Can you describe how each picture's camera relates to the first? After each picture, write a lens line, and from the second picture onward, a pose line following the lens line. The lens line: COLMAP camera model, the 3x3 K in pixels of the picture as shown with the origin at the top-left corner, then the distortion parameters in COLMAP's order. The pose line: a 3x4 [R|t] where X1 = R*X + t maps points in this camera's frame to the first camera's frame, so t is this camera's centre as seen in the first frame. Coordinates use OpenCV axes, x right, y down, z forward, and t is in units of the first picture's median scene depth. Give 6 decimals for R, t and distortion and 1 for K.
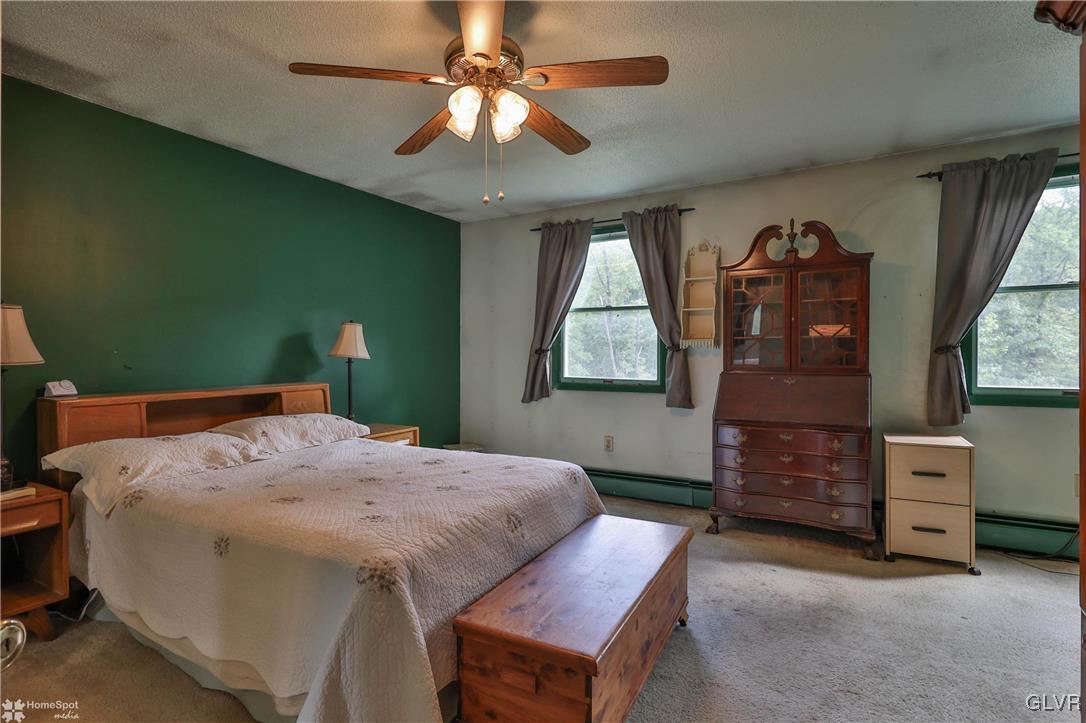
lens RADIAL K [[535.3, 0, 543.0], [0, 535.3, 361.5], [0, 0, 1]] dist [-0.000593, 0.000348]
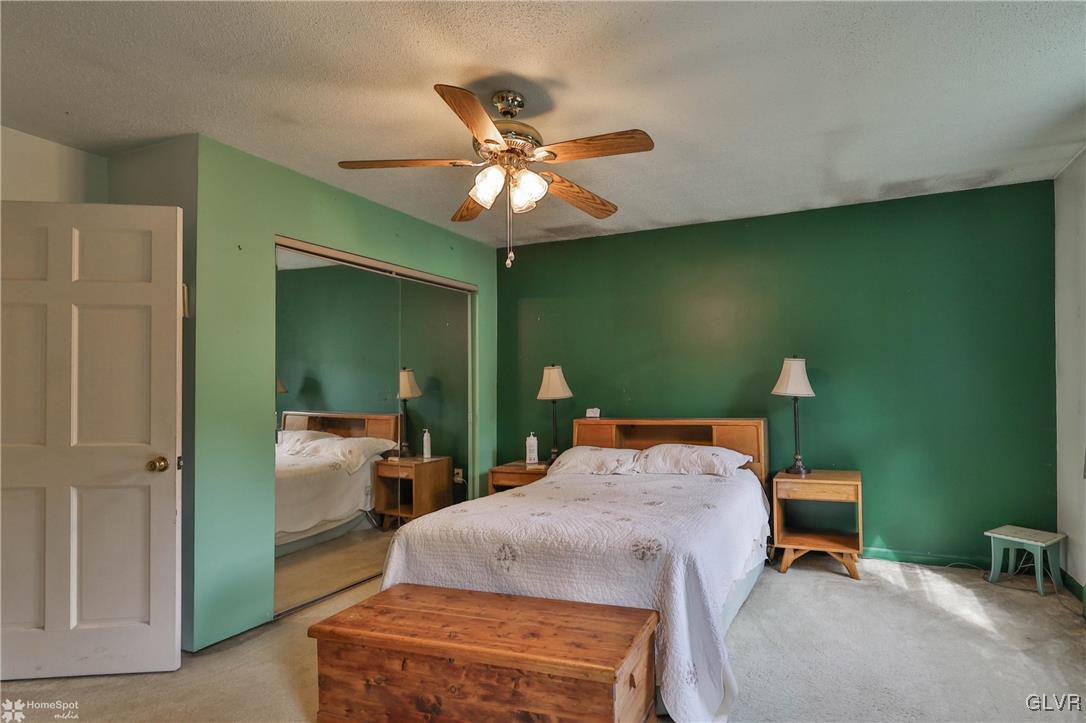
lens RADIAL K [[496.3, 0, 543.6], [0, 496.3, 389.7], [0, 0, 1]] dist [0.000084, 0.000050]
pose [[0.157148, -0.004256, -0.987566, 0.434019], [-0.003058, 0.999984, -0.004797, -0.010417], [0.987570, 0.003774, 0.157133, 0.424429]]
